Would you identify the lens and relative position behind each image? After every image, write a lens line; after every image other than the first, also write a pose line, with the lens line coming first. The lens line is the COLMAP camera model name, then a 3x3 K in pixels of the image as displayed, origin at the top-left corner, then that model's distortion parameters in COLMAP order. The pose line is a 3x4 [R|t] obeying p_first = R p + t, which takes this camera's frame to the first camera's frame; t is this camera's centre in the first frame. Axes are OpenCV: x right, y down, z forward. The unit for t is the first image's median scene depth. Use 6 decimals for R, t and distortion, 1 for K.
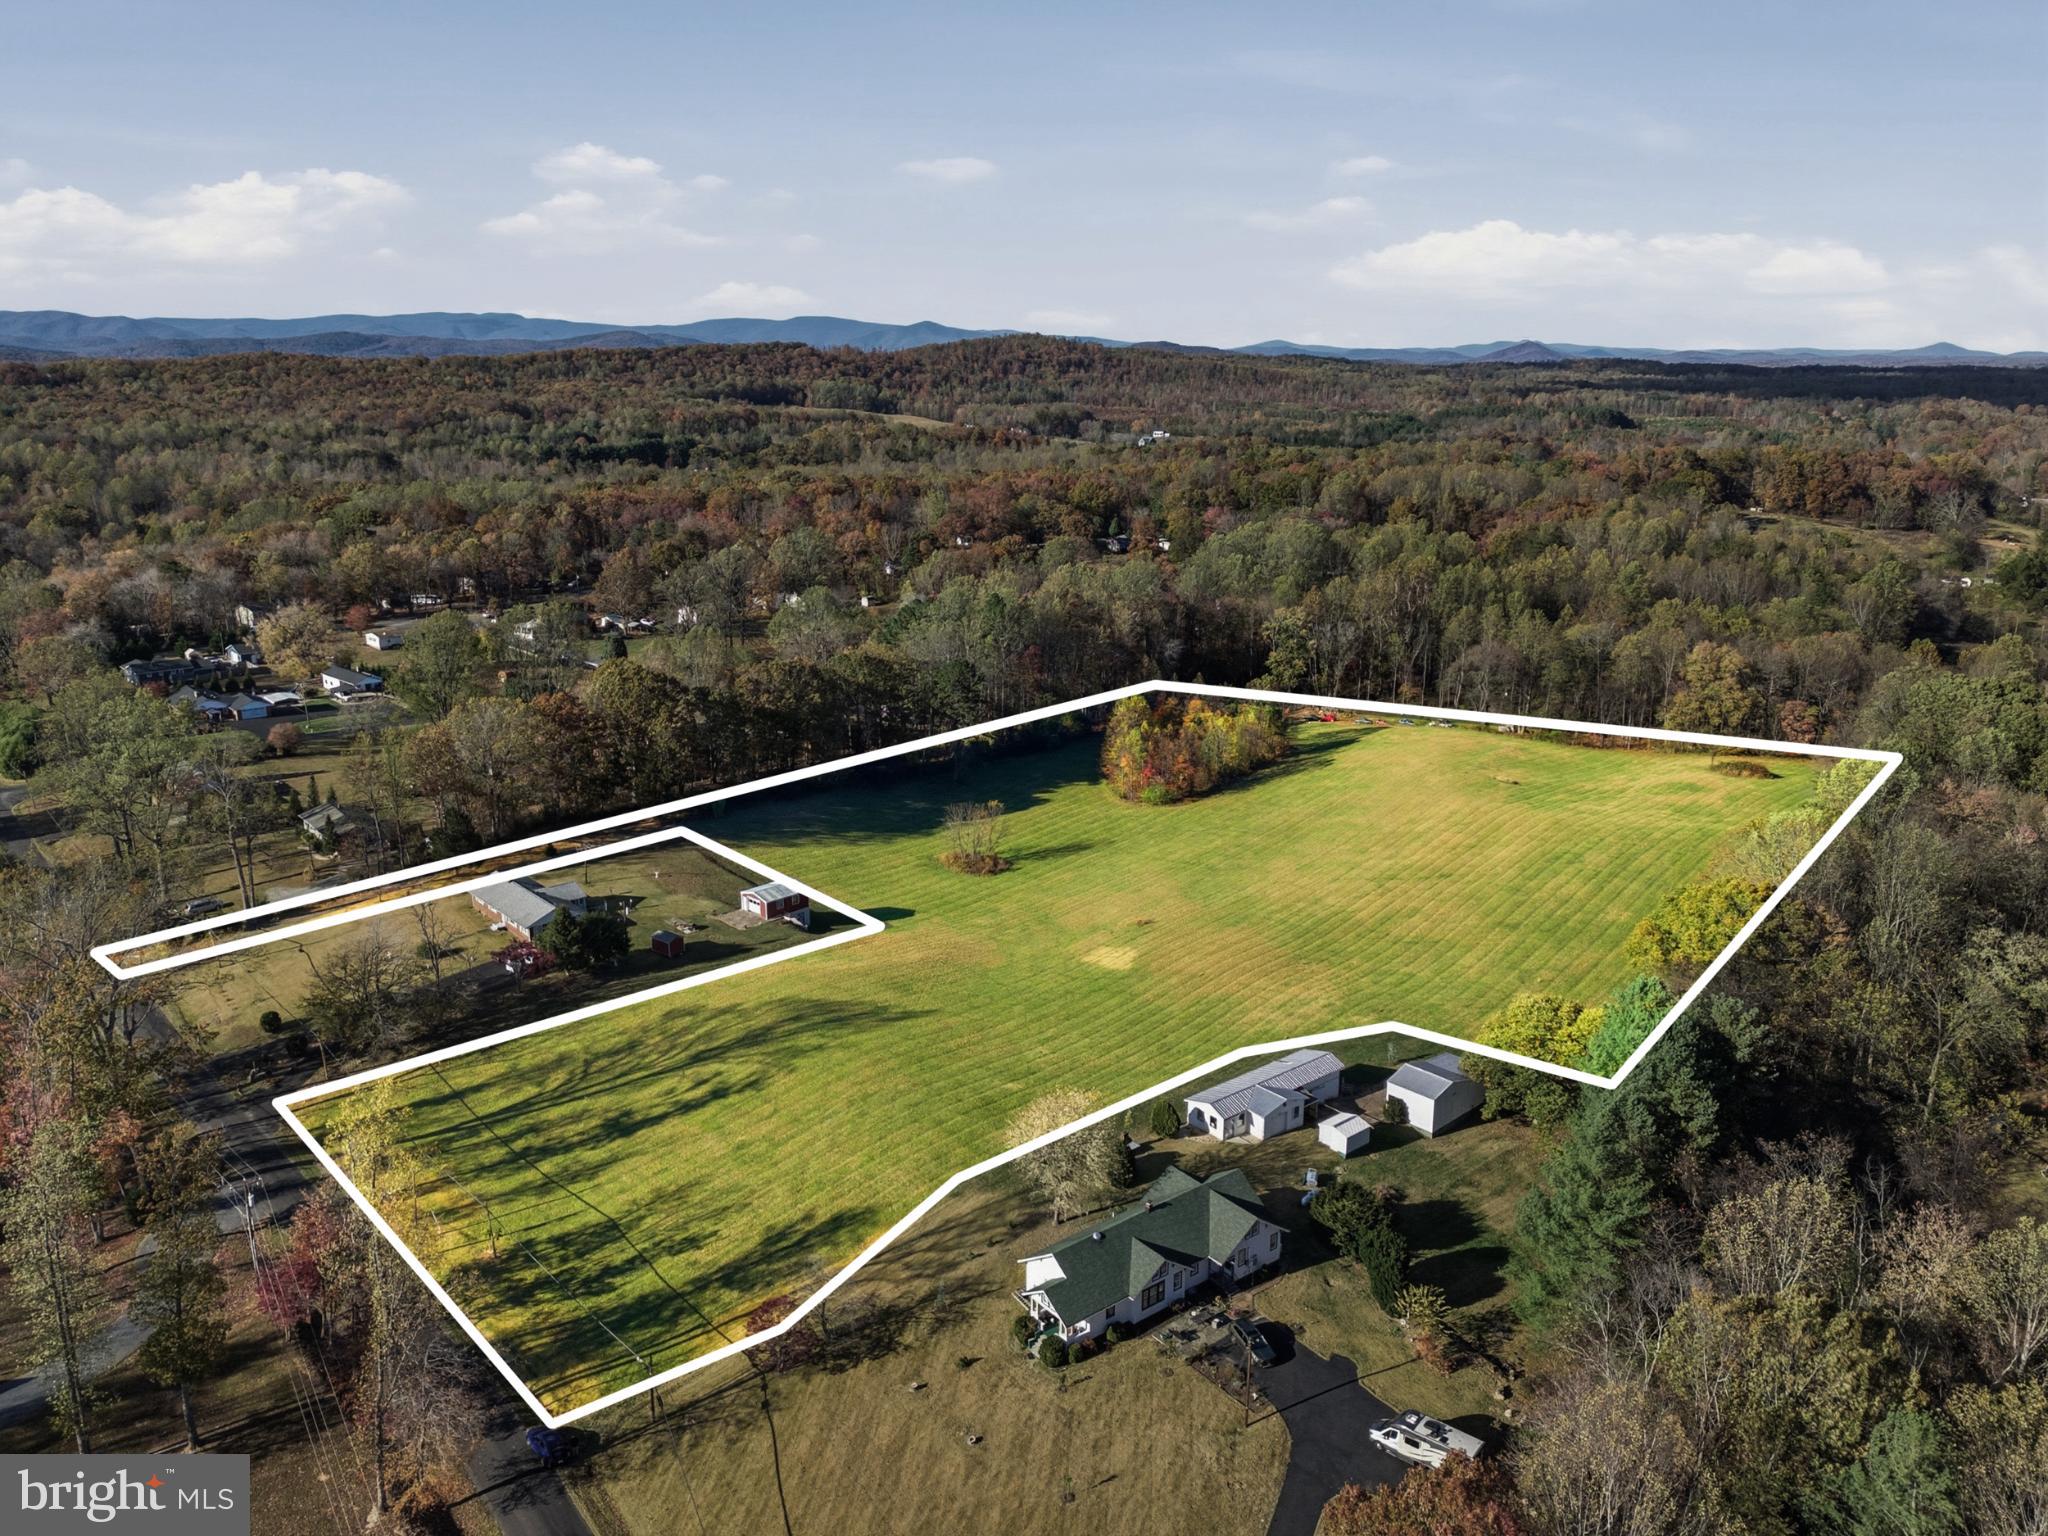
lens RADIAL K [[1491.1, 0, 1022.4], [0, 1491.1, 755.8], [0, 0, 1]] dist [0.098134, -0.108238]
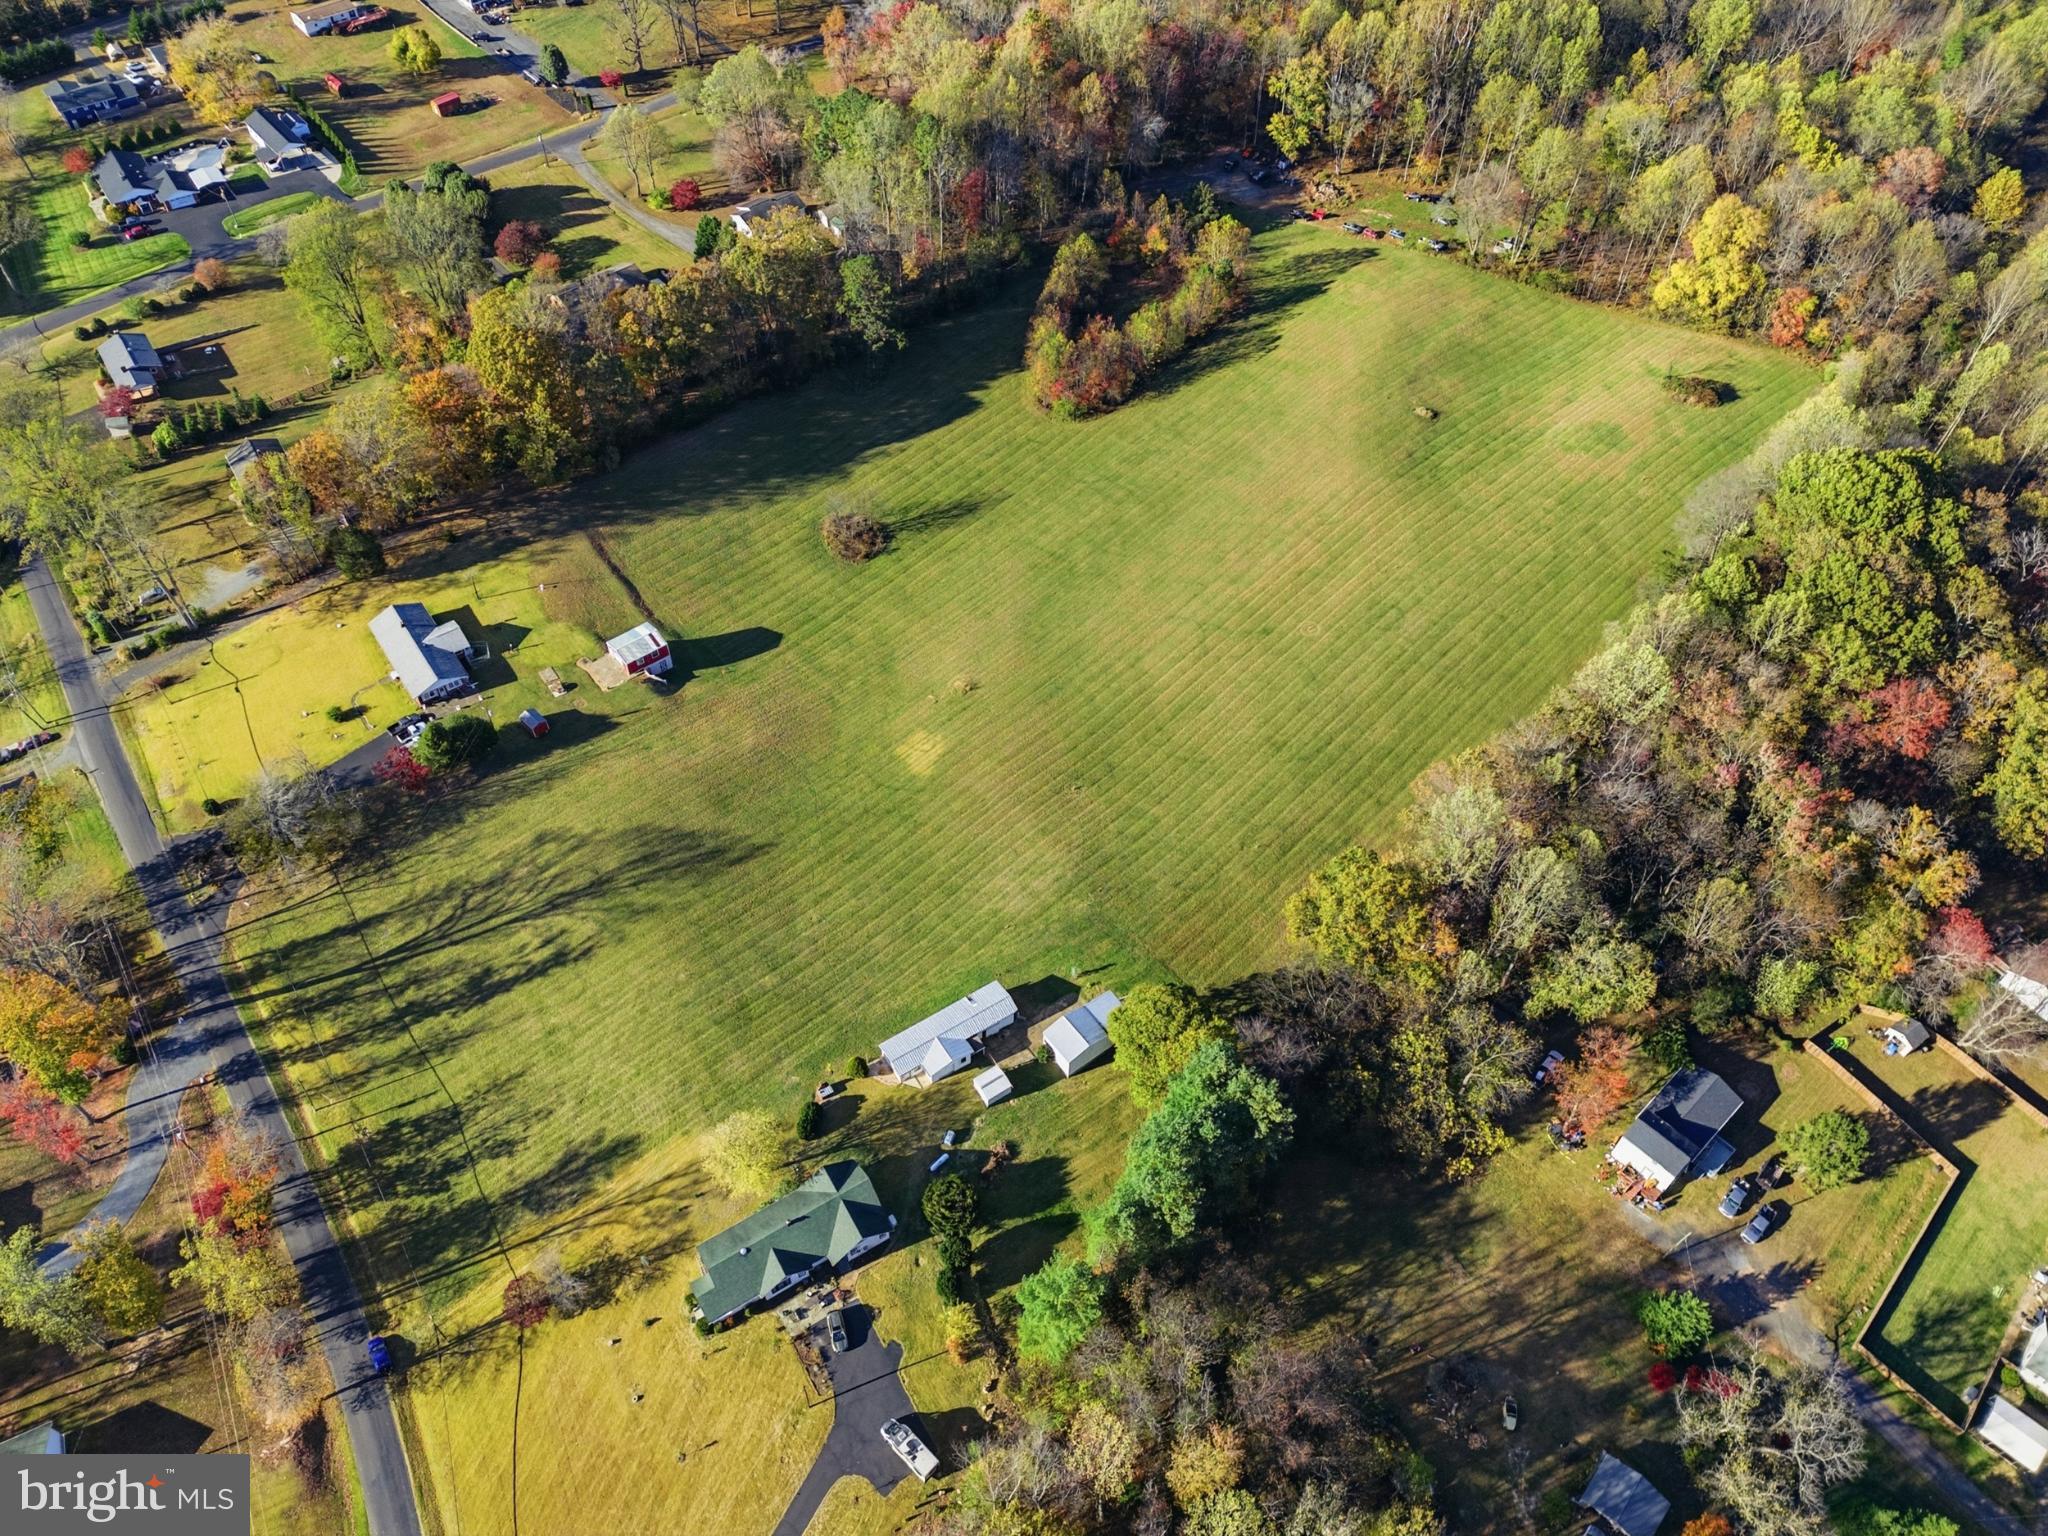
lens RADIAL K [[1491.1, 0, 1022.4], [0, 1491.1, 755.8], [0, 0, 1]] dist [0.098134, -0.108238]
pose [[0.994023, 0.090593, -0.060925, 0.112780], [-0.038992, 0.815847, 0.576951, -0.285813], [0.101973, -0.571127, 0.814503, 0.037795]]
